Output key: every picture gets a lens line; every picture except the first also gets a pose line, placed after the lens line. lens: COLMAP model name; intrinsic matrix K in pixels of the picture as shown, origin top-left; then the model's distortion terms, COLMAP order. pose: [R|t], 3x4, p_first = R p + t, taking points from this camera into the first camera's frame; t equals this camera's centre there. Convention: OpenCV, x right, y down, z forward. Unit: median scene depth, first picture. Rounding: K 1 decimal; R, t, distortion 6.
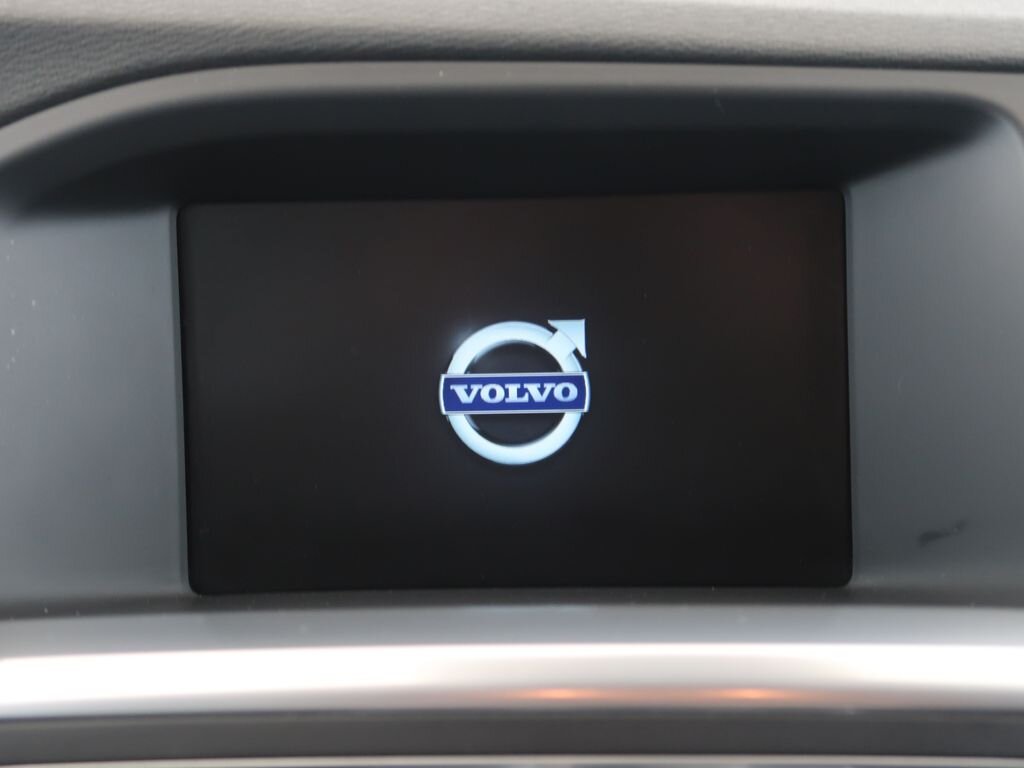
lens RADIAL K [[1868.3, 0, 512.5], [0, 1868.3, 380.2], [0, 0, 1]] dist [-0.070905, 0.000000]
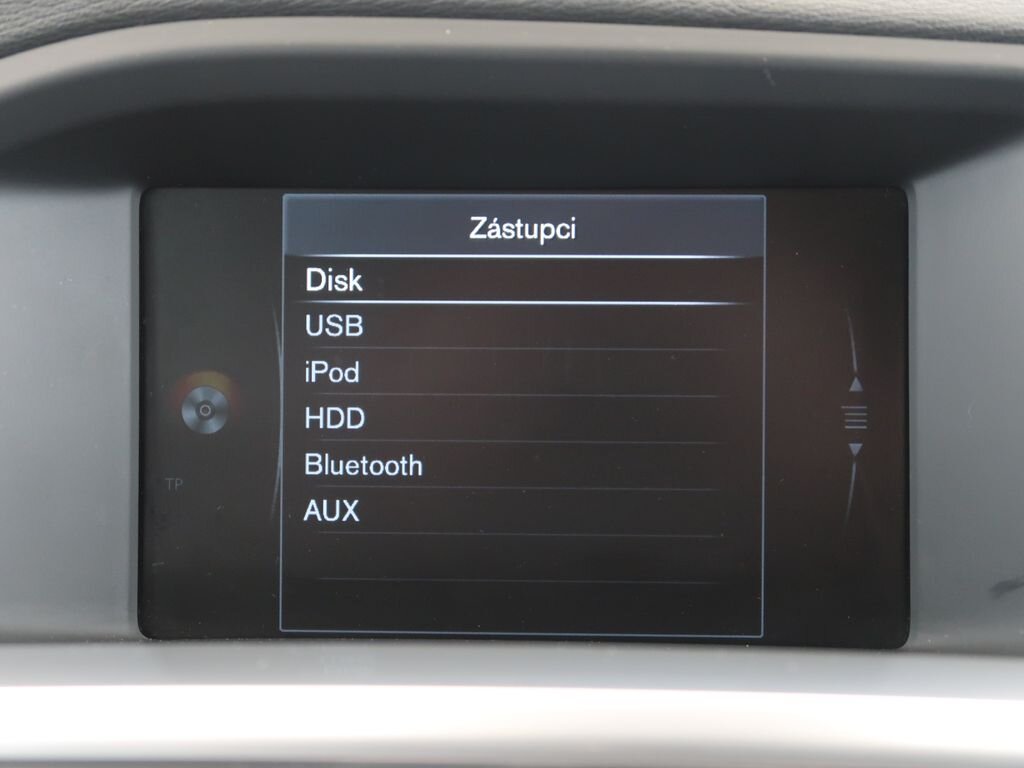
lens RADIAL K [[1868.3, 0, 511.6], [0, 1868.3, 383.0], [0, 0, 1]] dist [-0.070905, 0.000000]
pose [[0.999618, 0.027358, -0.003927, -0.000888], [-0.027547, 0.997760, -0.060967, 0.049608], [0.002250, 0.061052, 0.998132, 0.148189]]
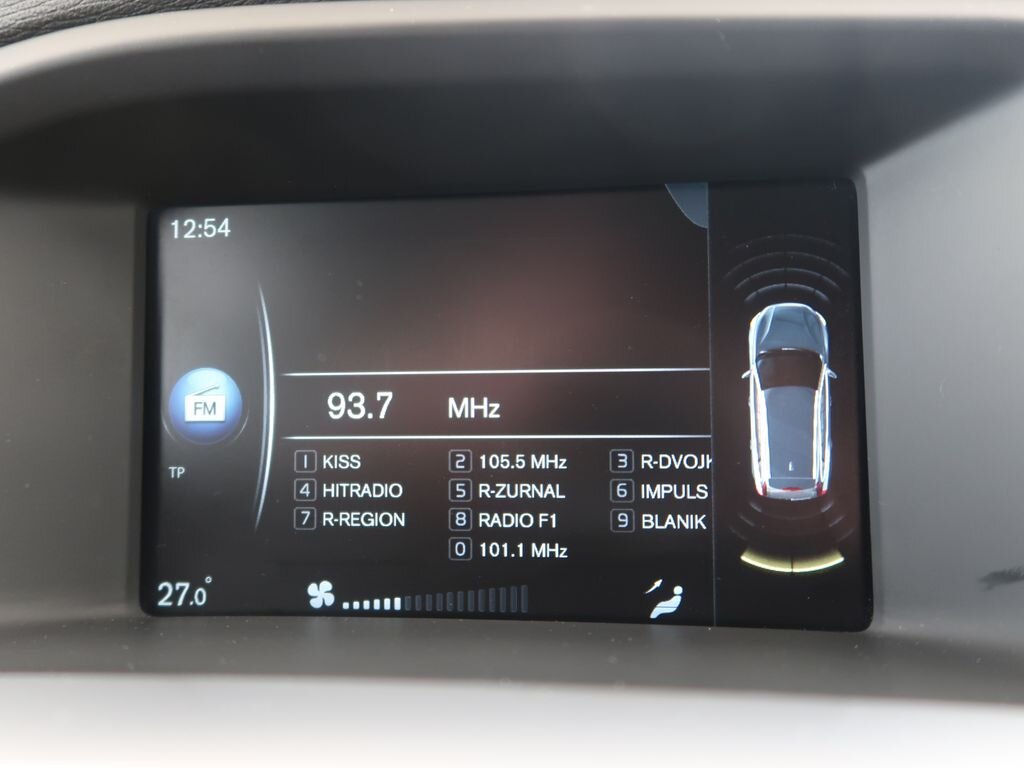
lens RADIAL K [[850.3, 0, 513.4], [0, 850.3, 387.8], [0, 0, 1]] dist [-0.001488, -0.000632]
pose [[0.996971, 0.011111, -0.076977, 0.049382], [-0.019087, 0.994429, -0.103666, 0.046442], [0.075397, 0.104821, 0.991629, 0.634871]]
